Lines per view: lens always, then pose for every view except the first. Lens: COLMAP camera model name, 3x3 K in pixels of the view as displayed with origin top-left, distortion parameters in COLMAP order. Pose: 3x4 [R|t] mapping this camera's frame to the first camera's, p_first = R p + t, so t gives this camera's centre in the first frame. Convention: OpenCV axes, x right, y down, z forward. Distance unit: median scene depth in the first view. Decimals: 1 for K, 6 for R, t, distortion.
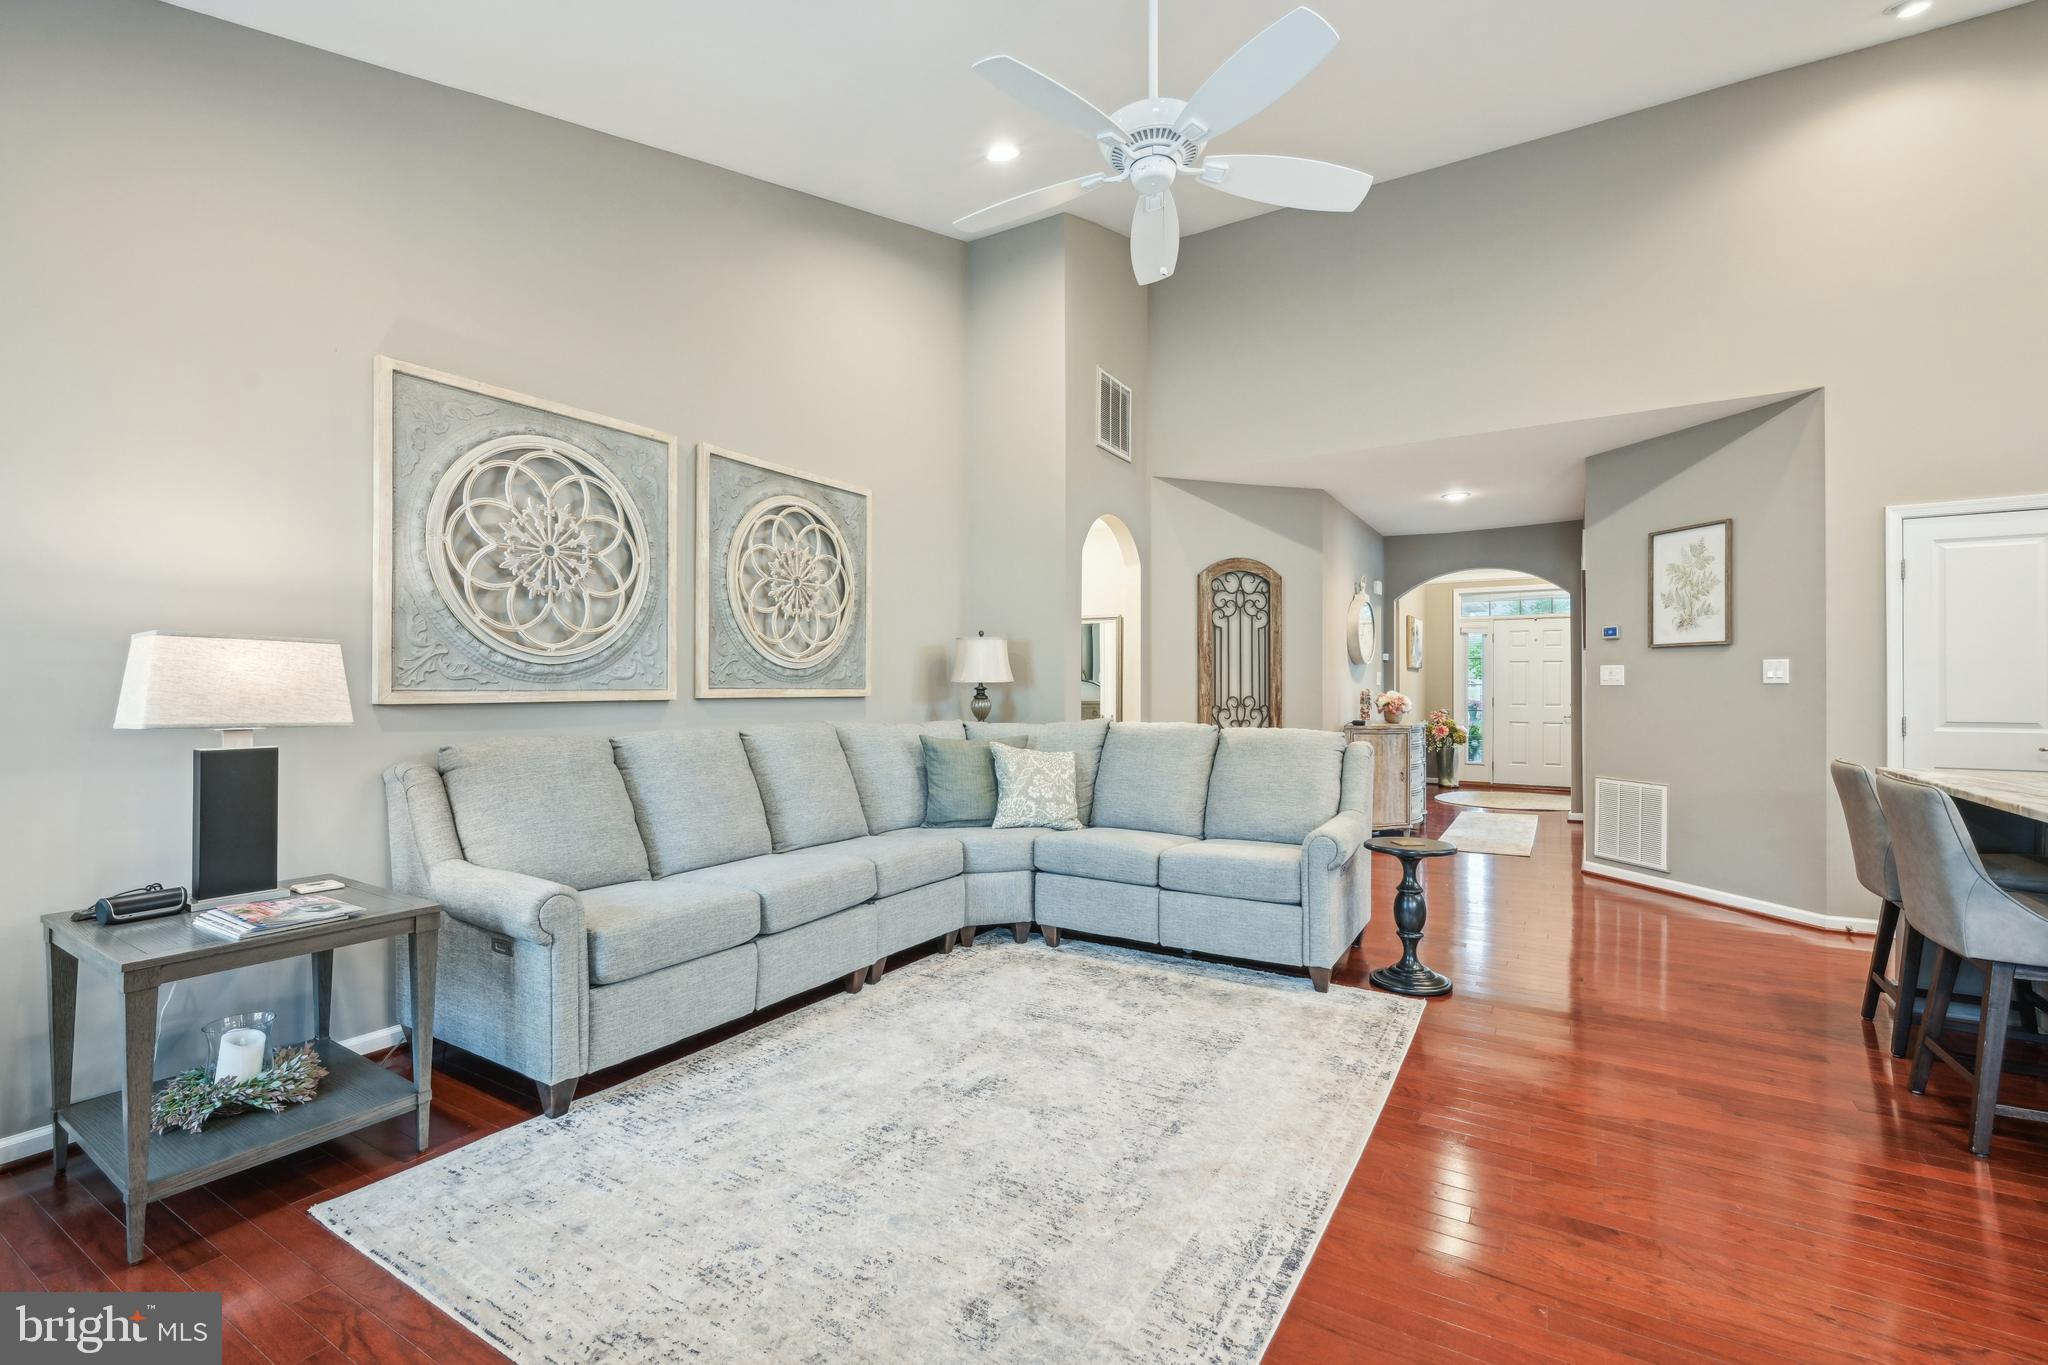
lens RADIAL K [[903.6, 0, 1019.0], [0, 903.6, 677.2], [0, 0, 1]] dist [-0.001270, -0.000121]
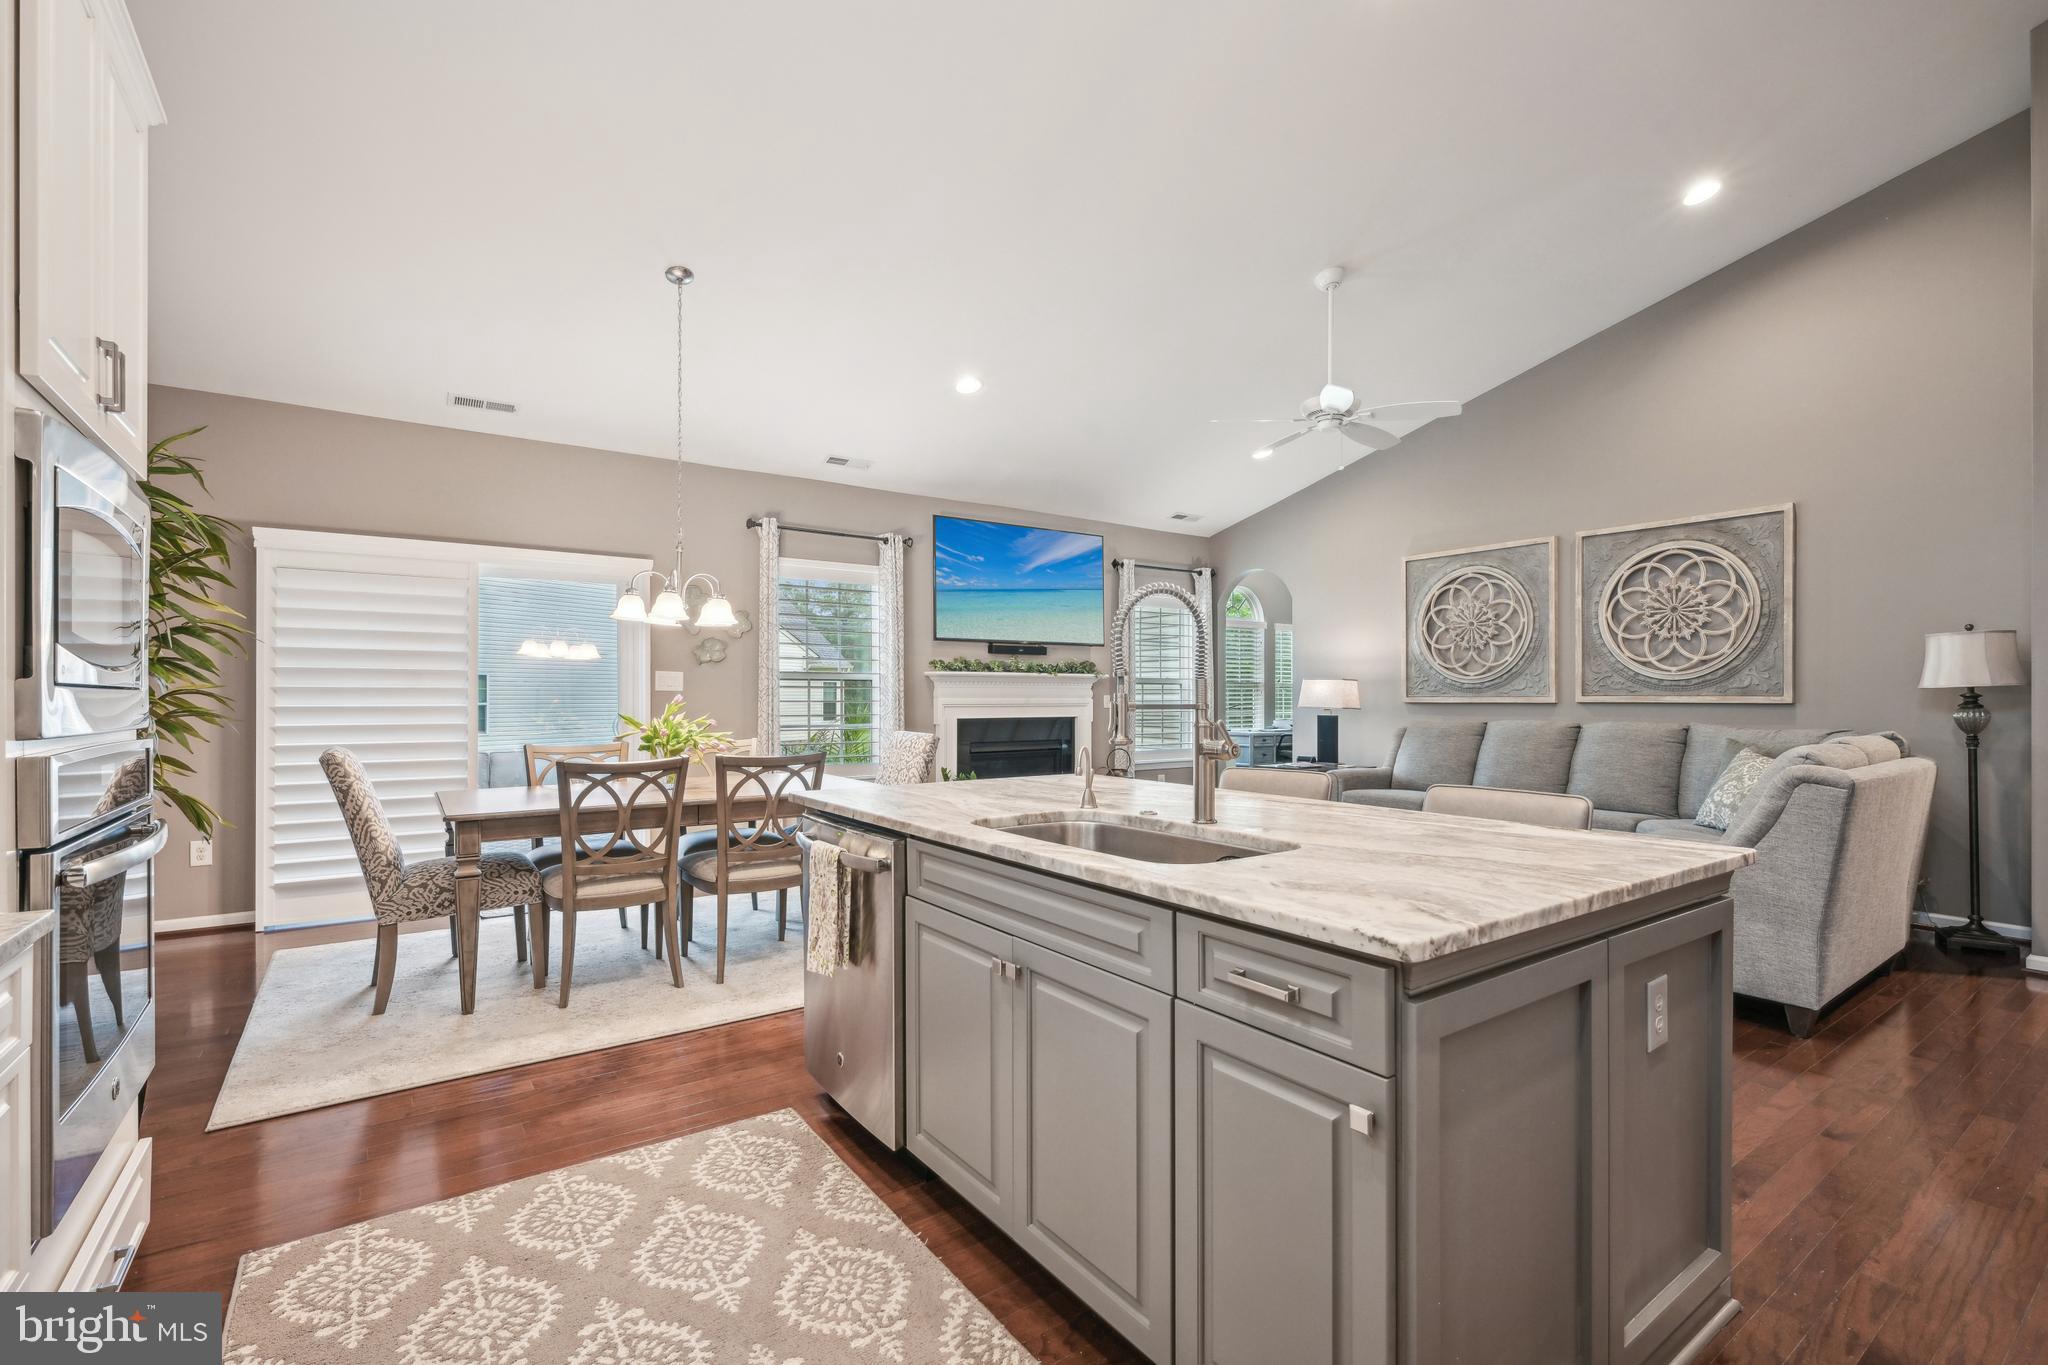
lens RADIAL K [[903.6, 0, 1019.0], [0, 903.6, 677.2], [0, 0, 1]] dist [-0.001270, -0.000121]
pose [[-0.385896, -0.021567, -0.922290, 1.268644], [0.009127, 0.999589, -0.027194, 0.013190], [0.922497, -0.018912, -0.385541, 0.654859]]
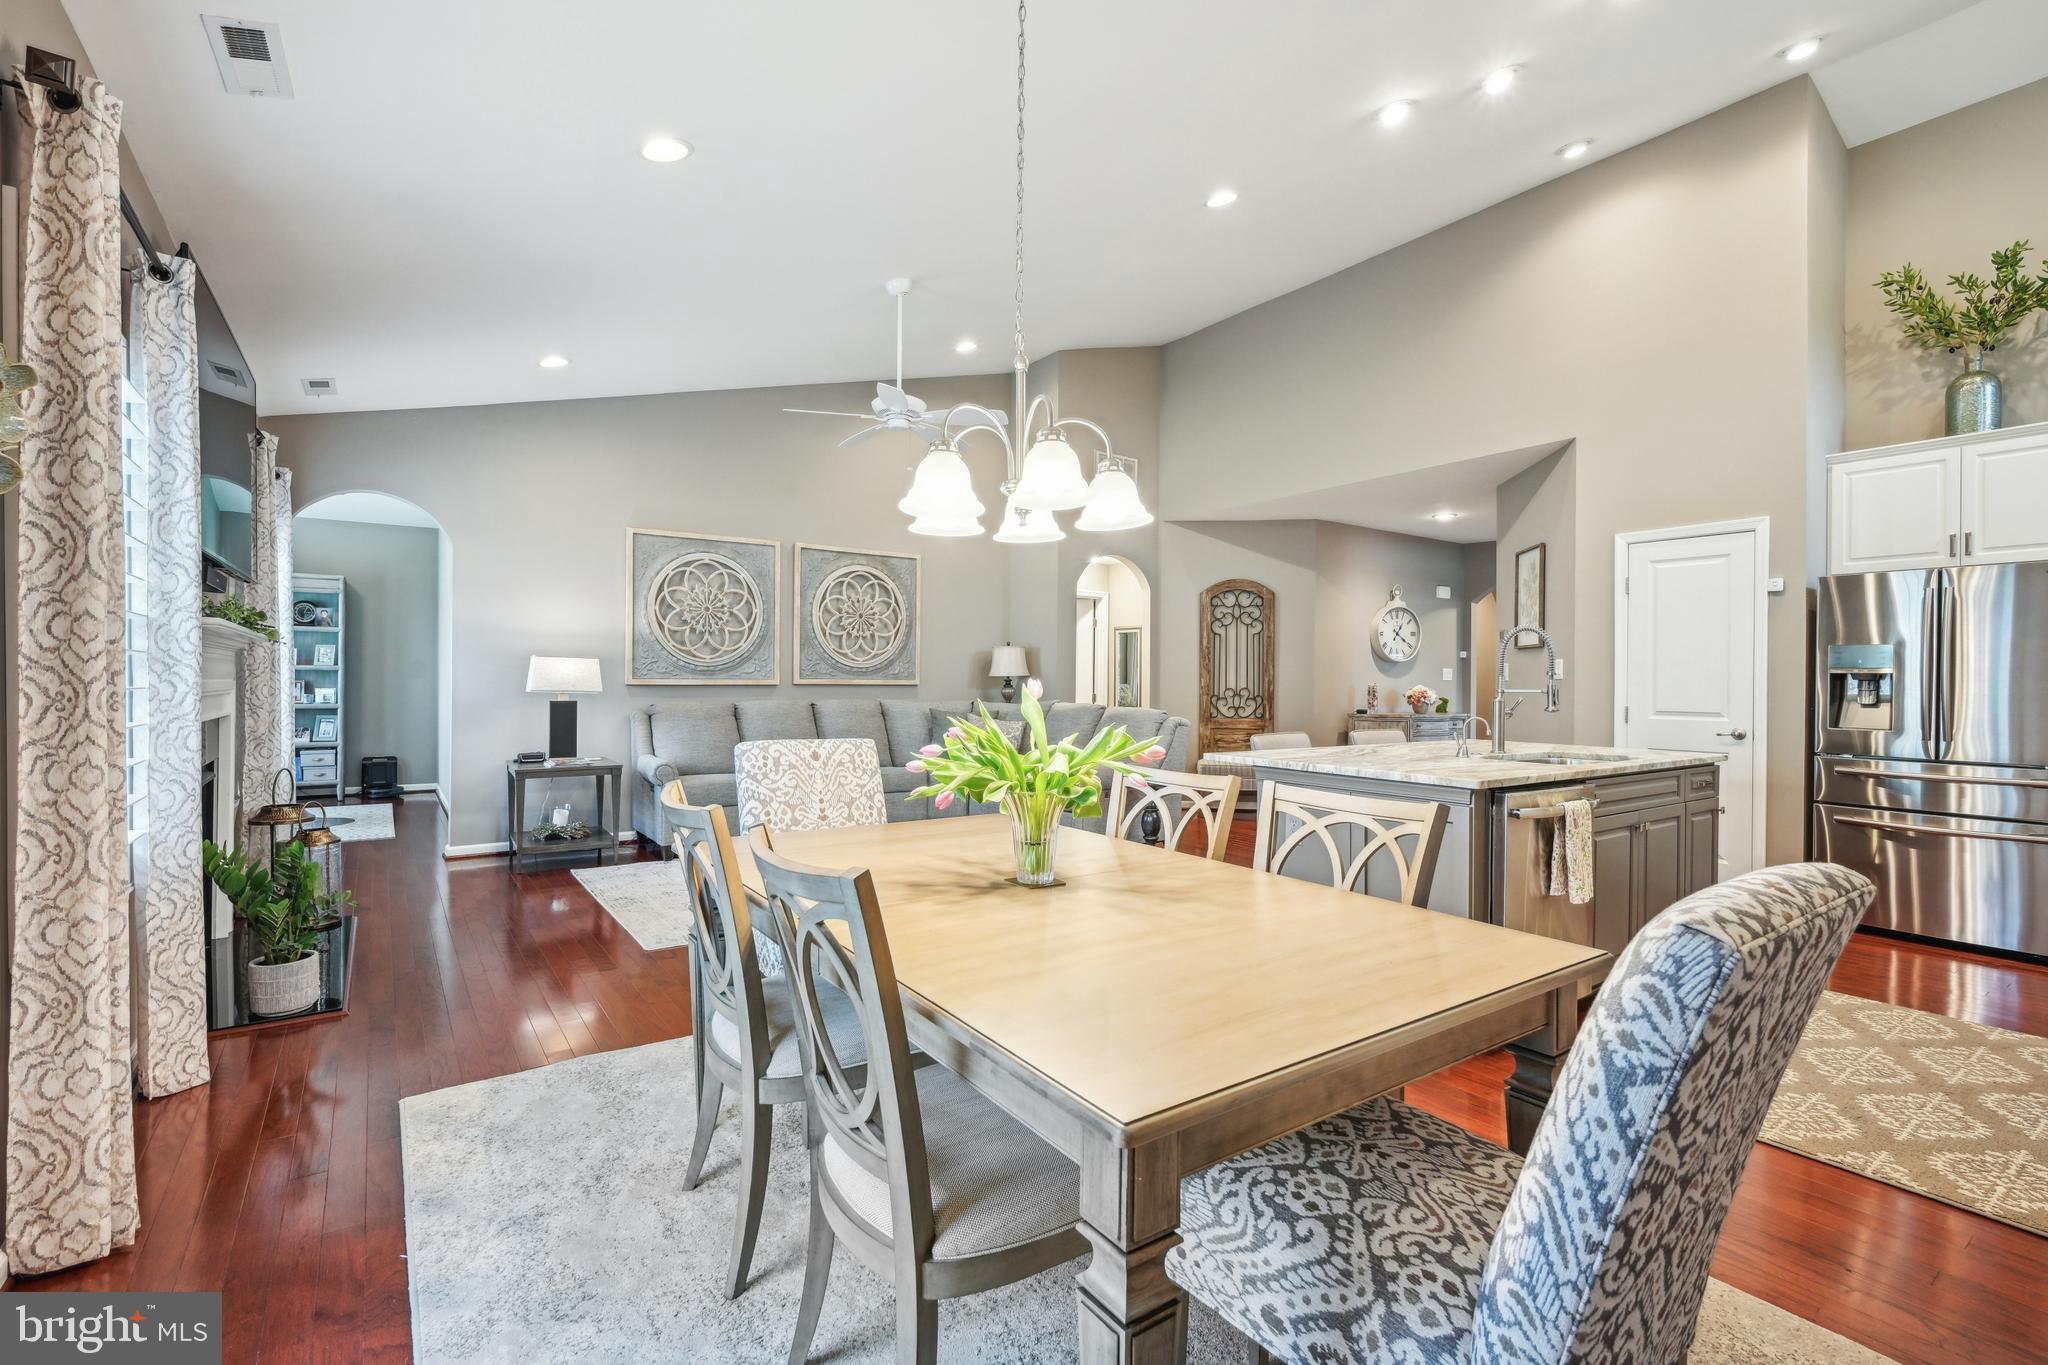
lens RADIAL K [[903.6, 0, 1019.0], [0, 903.6, 677.2], [0, 0, 1]] dist [-0.001270, -0.000121]
pose [[0.919004, 0.004485, -0.394223, 0.702503], [-0.001793, 0.999973, 0.007195, -0.003734], [0.394245, -0.005905, 0.918986, -0.442780]]
